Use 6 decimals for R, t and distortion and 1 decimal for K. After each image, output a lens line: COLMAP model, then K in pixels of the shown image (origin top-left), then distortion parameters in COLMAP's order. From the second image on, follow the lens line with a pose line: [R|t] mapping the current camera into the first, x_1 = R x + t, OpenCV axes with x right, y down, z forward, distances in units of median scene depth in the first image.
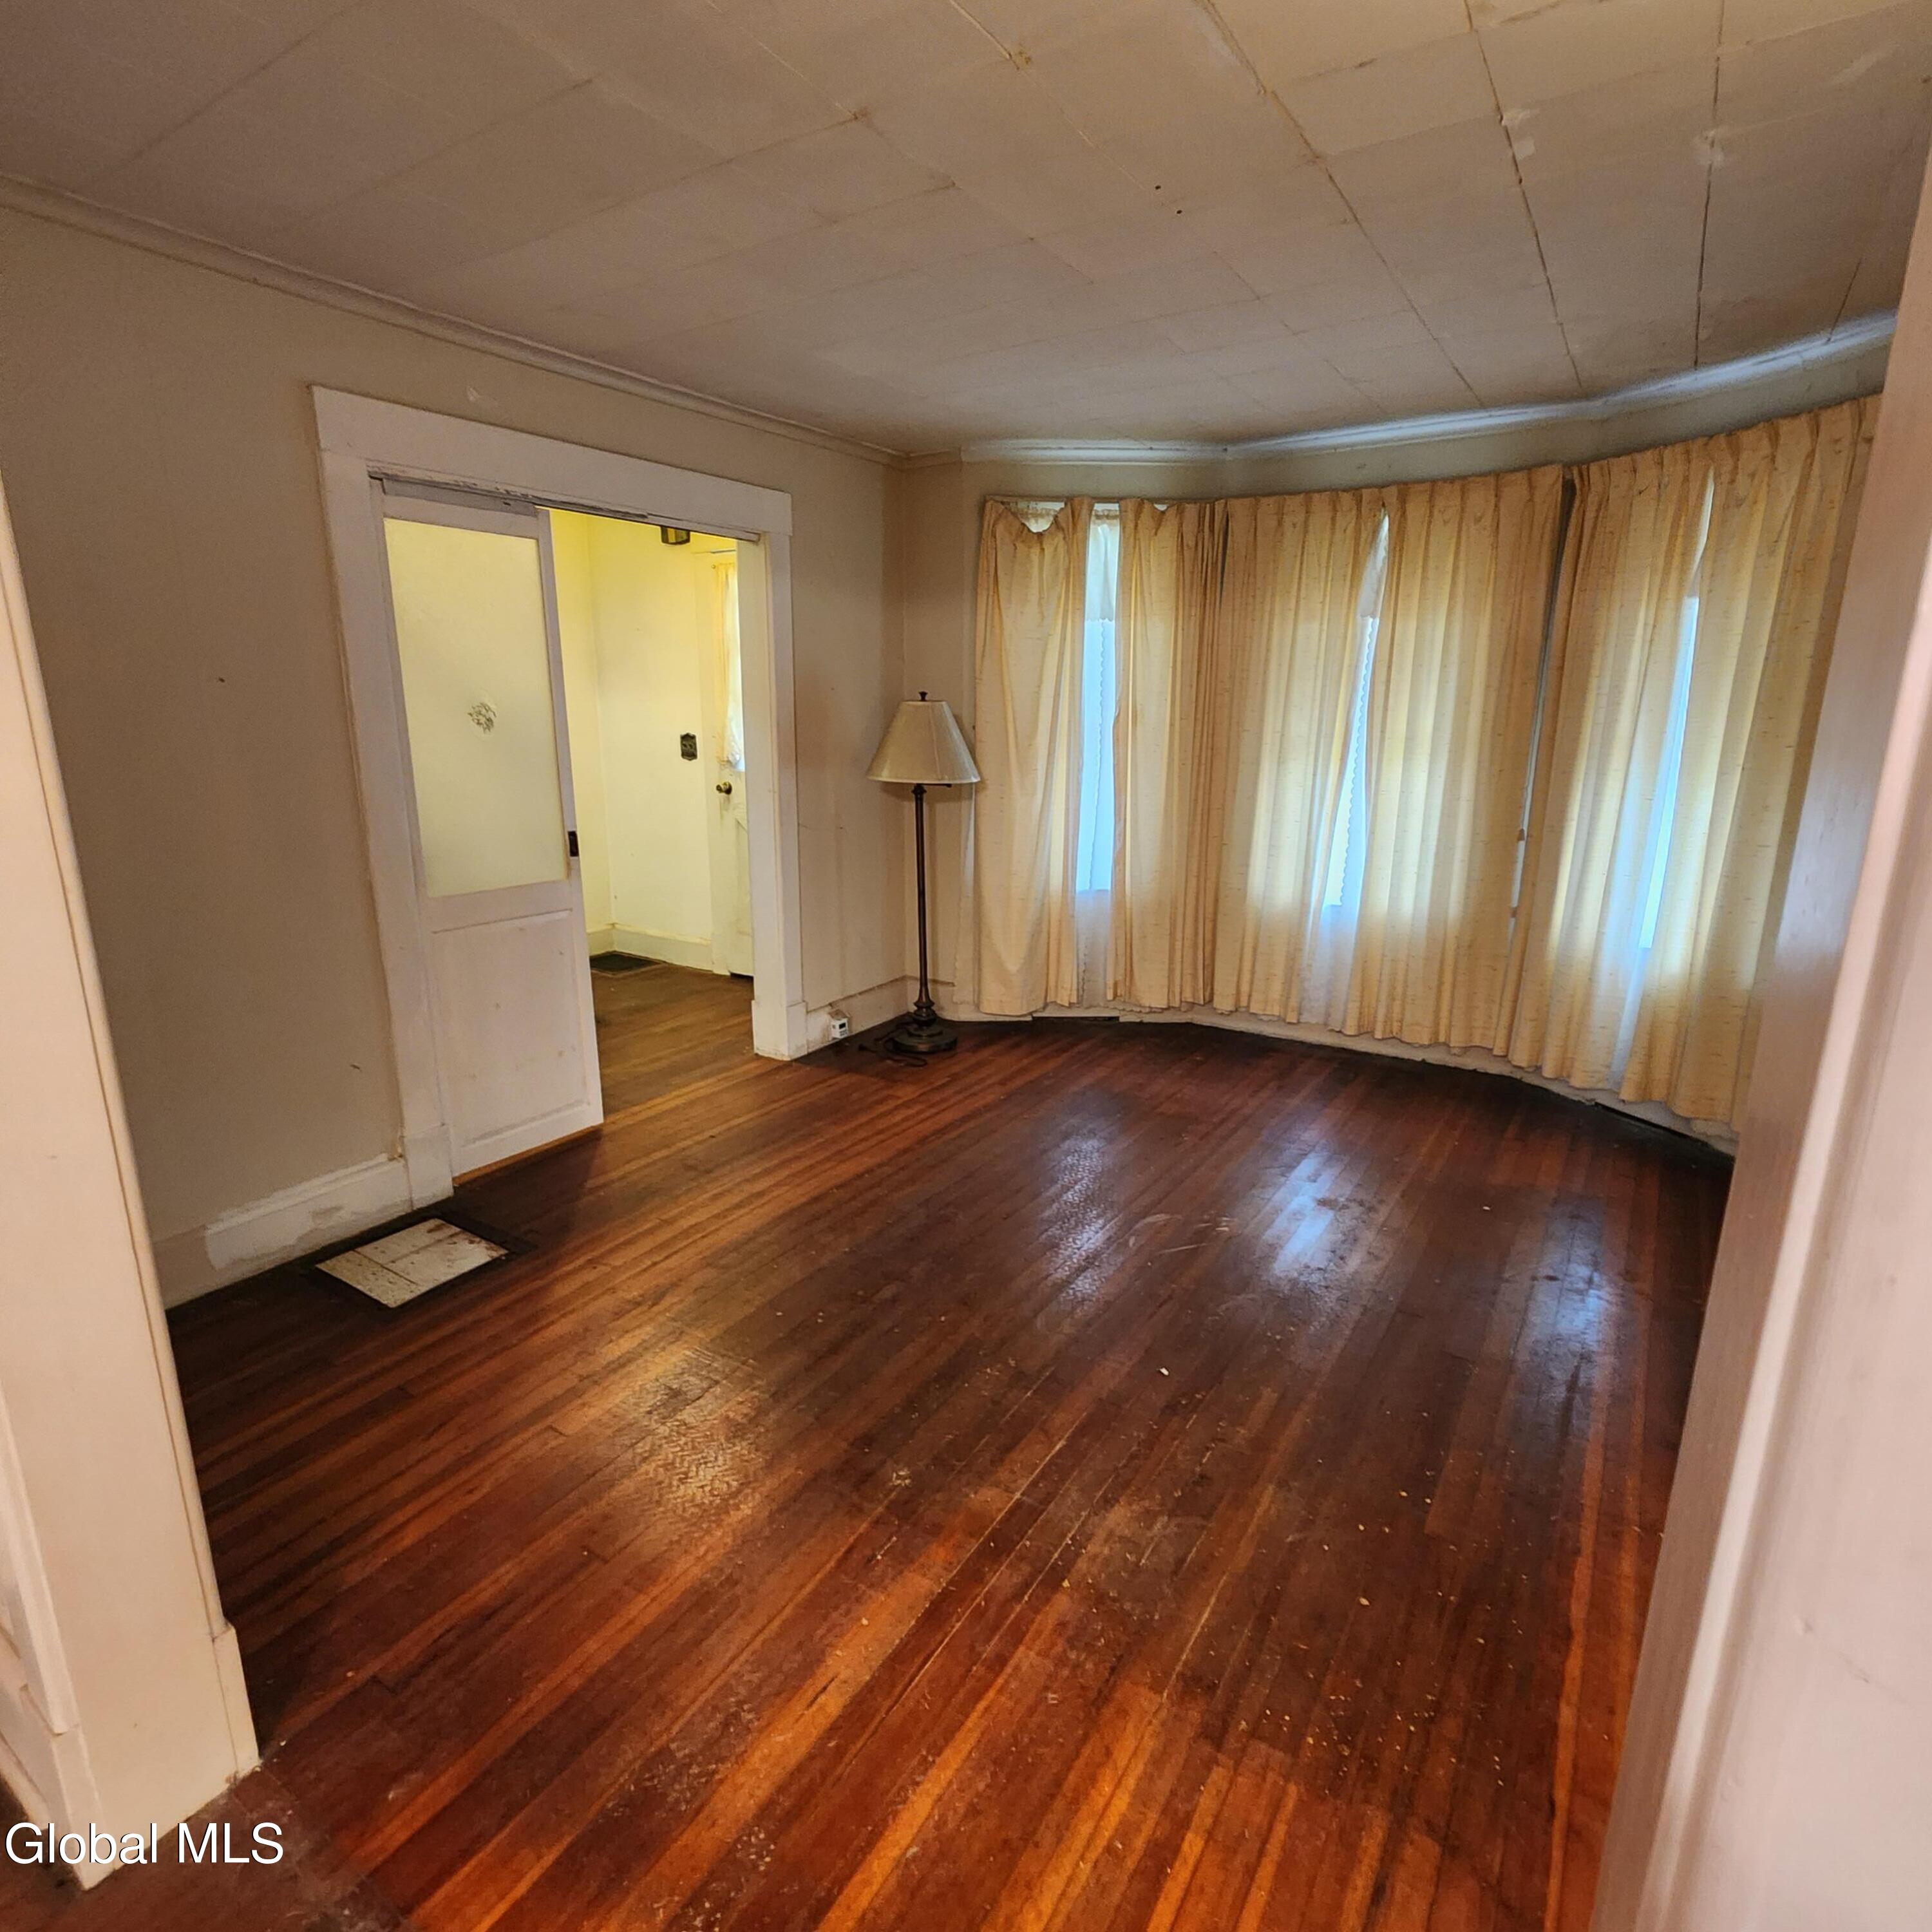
lens RADIAL K [[1057.9, 0, 957.2], [0, 1057.9, 965.9], [0, 0, 1]] dist [-0.003336, 0.000087]
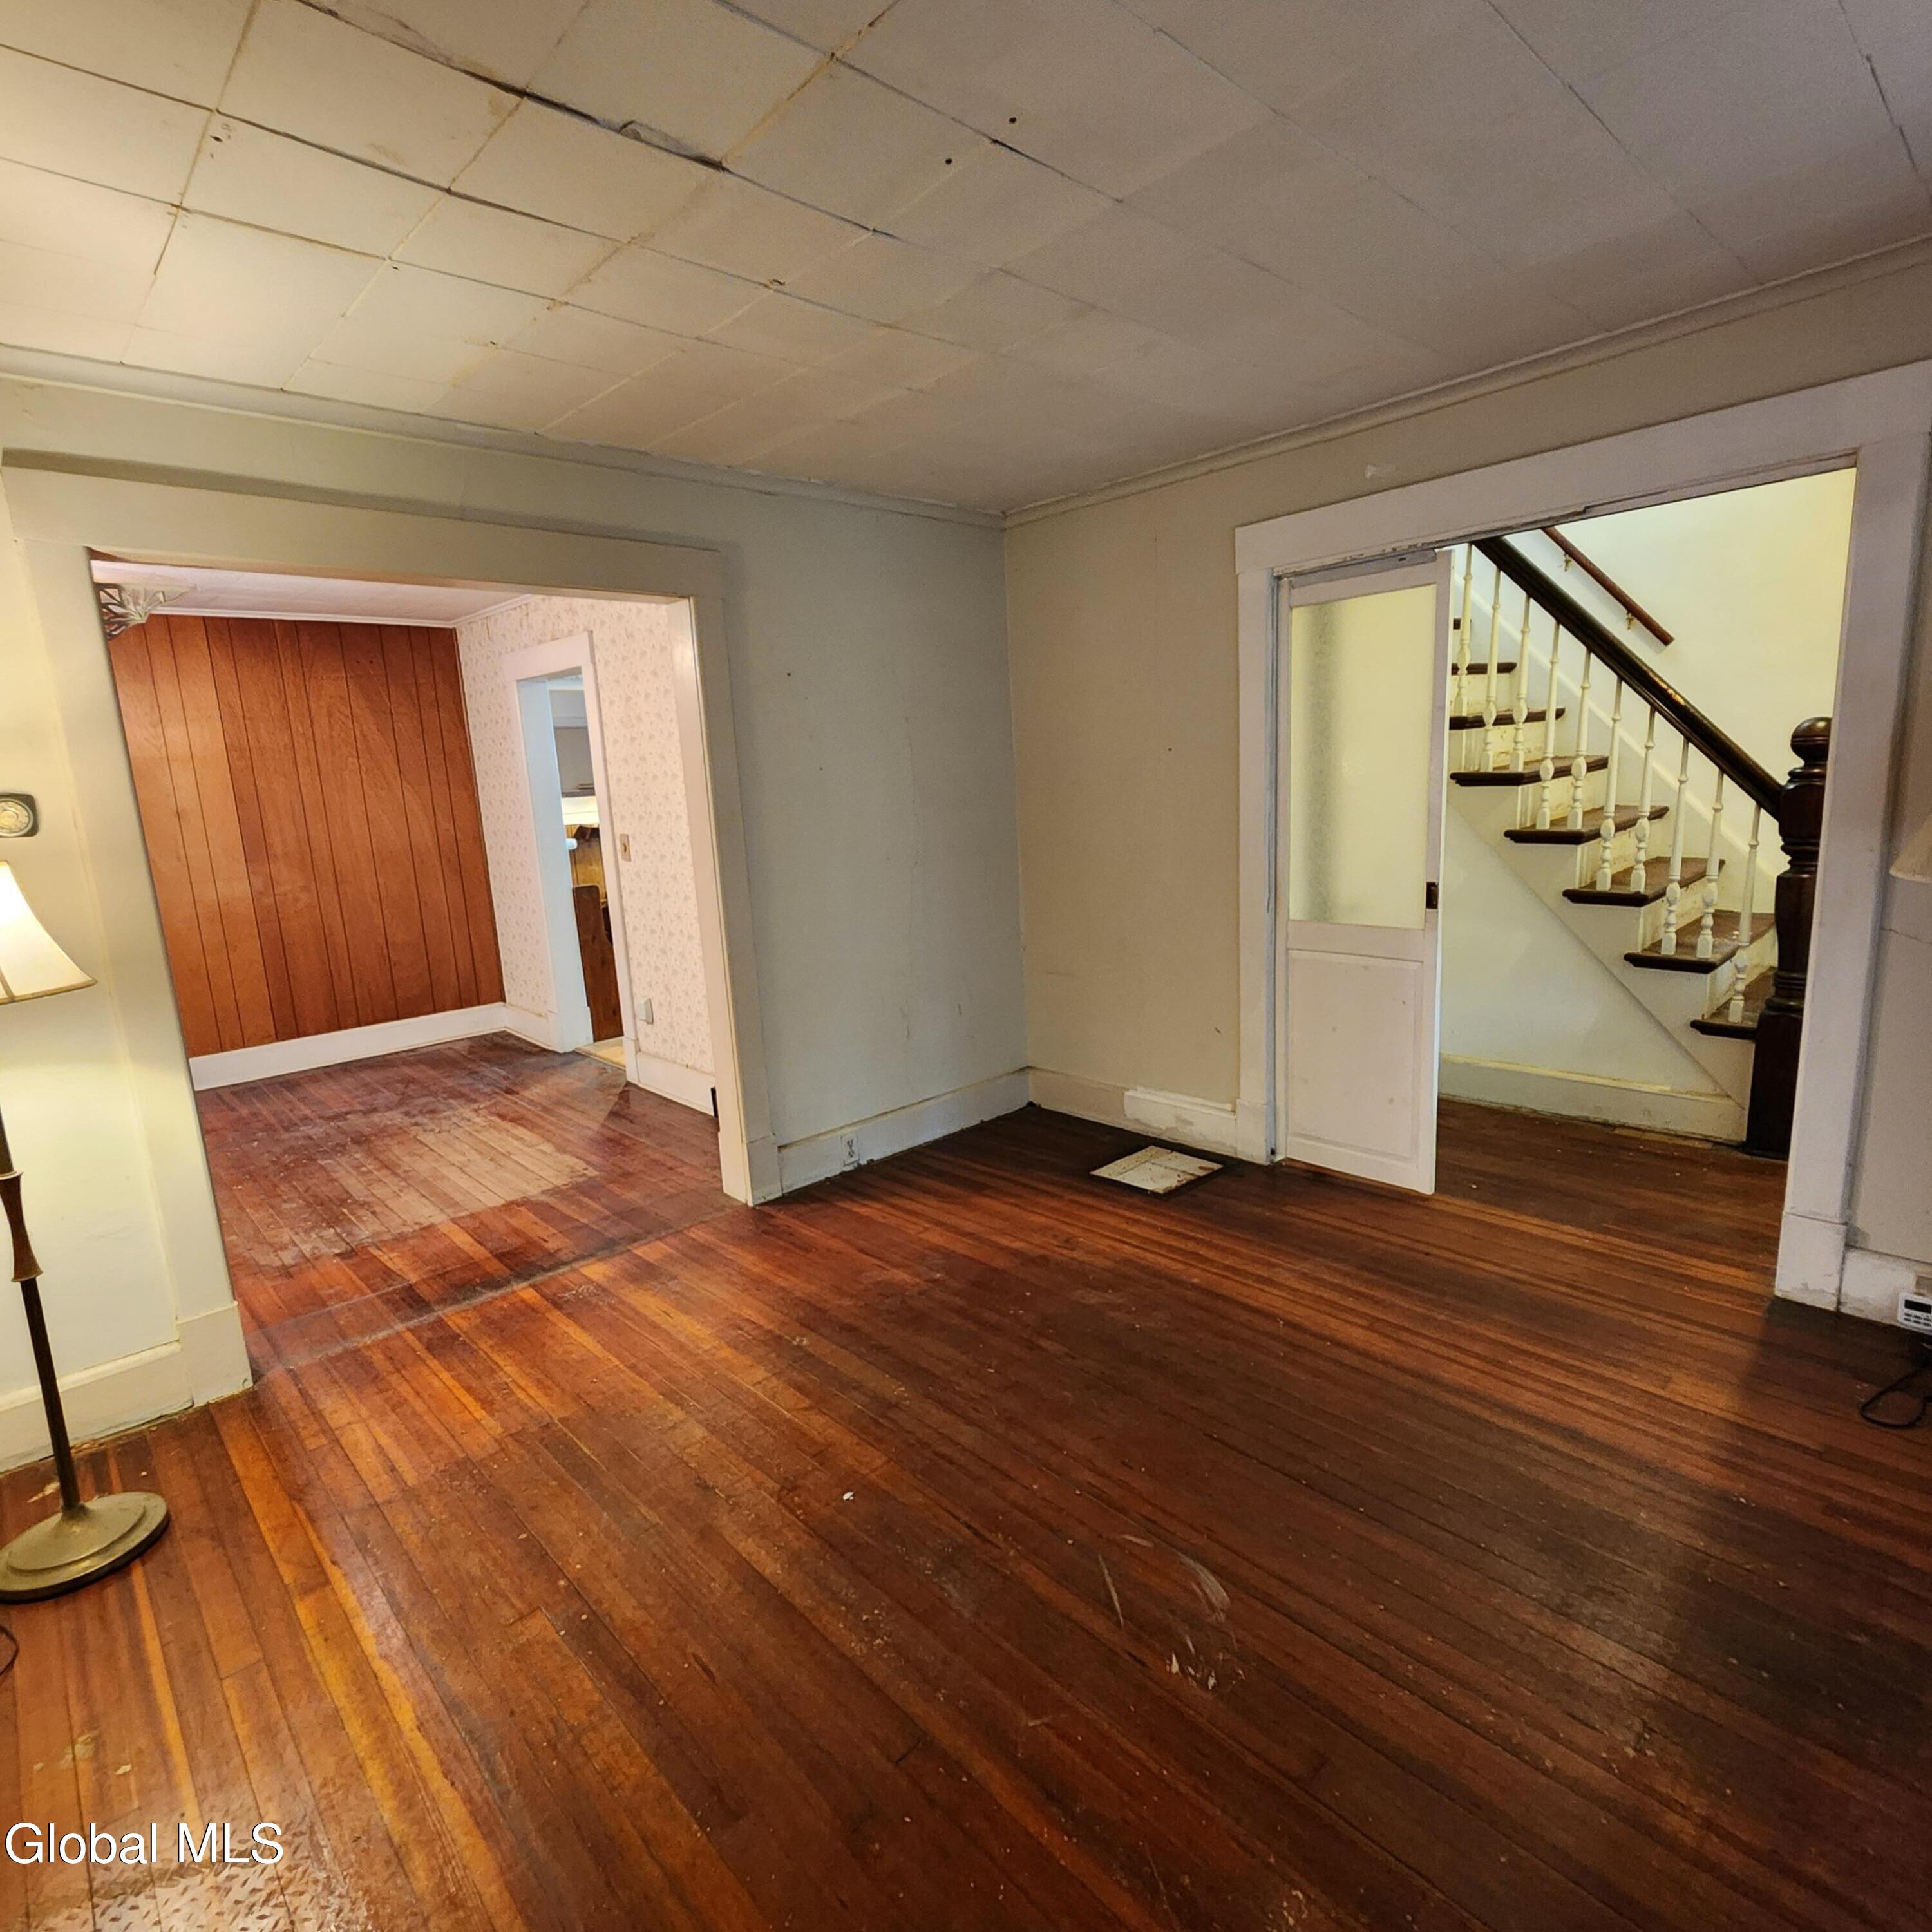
lens RADIAL K [[1057.9, 0, 959.4], [0, 1057.9, 968.5], [0, 0, 1]] dist [-0.003336, 0.000087]
pose [[-0.234742, 0.188236, -0.953658, 0.540926], [-0.177733, 0.956221, 0.232490, -0.163534], [0.955671, 0.224072, -0.191010, 0.650464]]
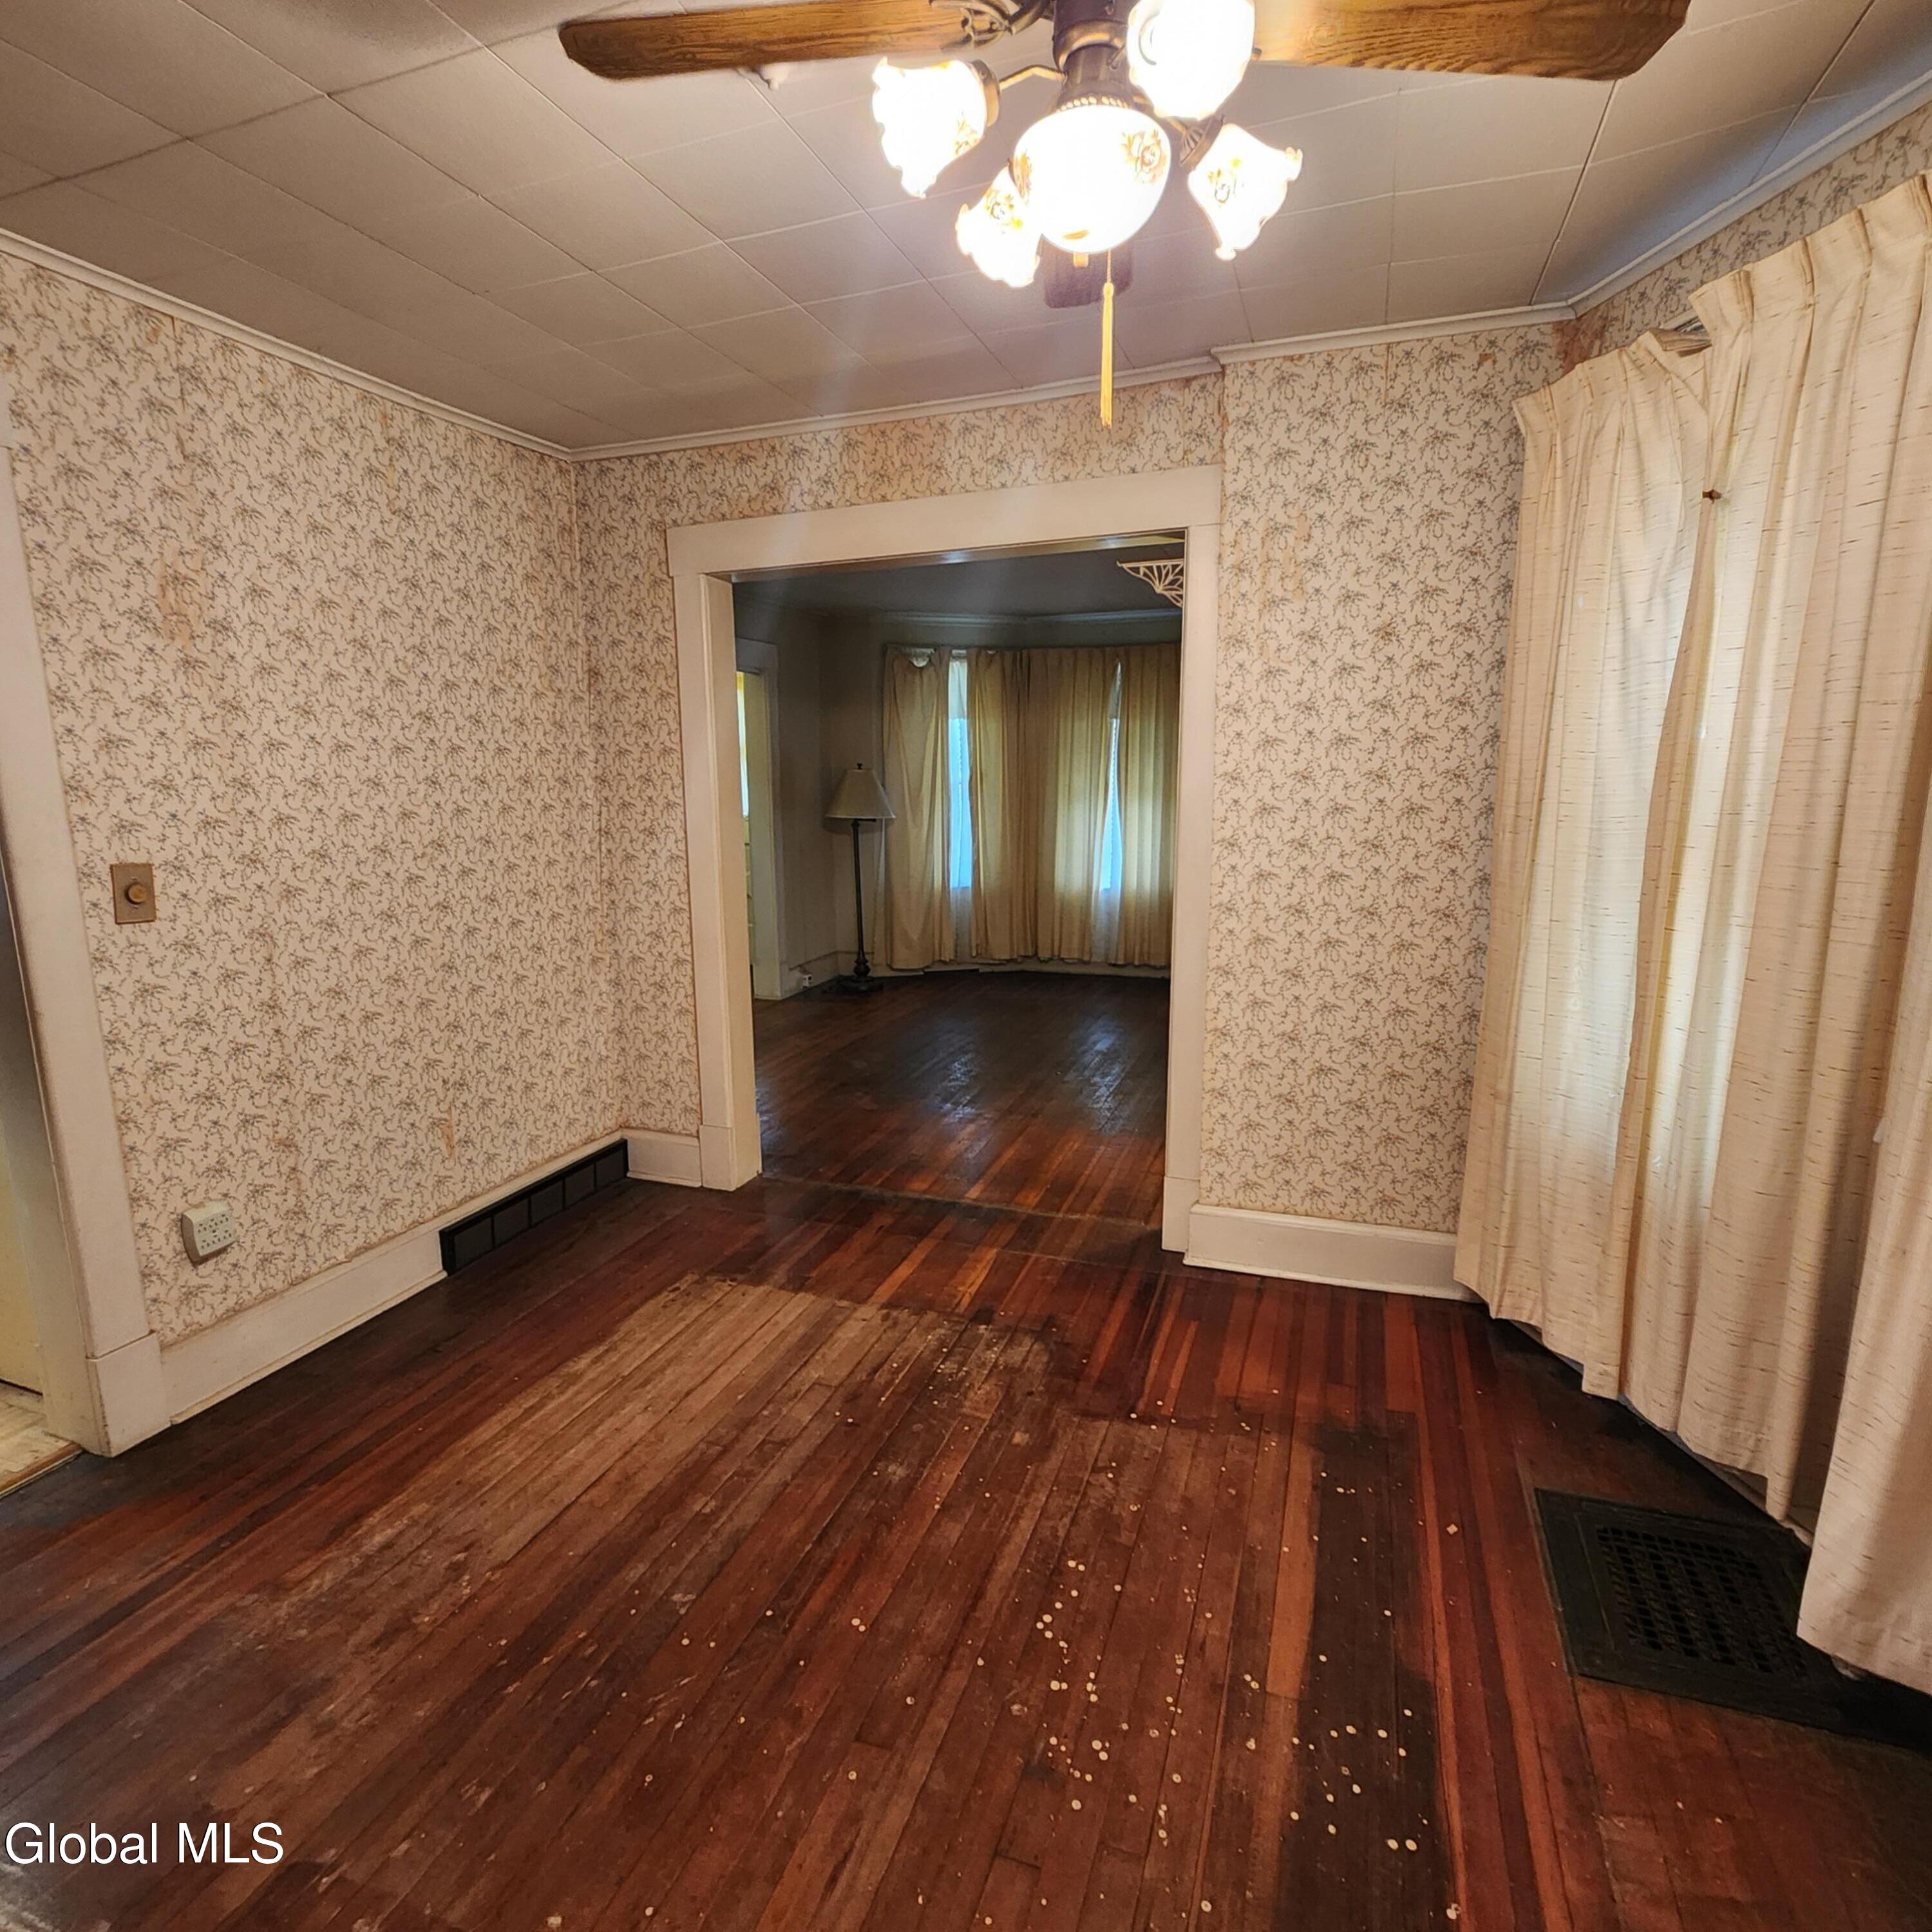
lens RADIAL K [[1057.9, 0, 964.7], [0, 1057.9, 972.9], [0, 0, 1]] dist [-0.003336, 0.000087]
pose [[0.973453, -0.053112, 0.222639, -0.243804], [0.065052, 0.996792, -0.046637, 0.142726], [-0.219448, 0.059882, 0.973785, -0.578734]]
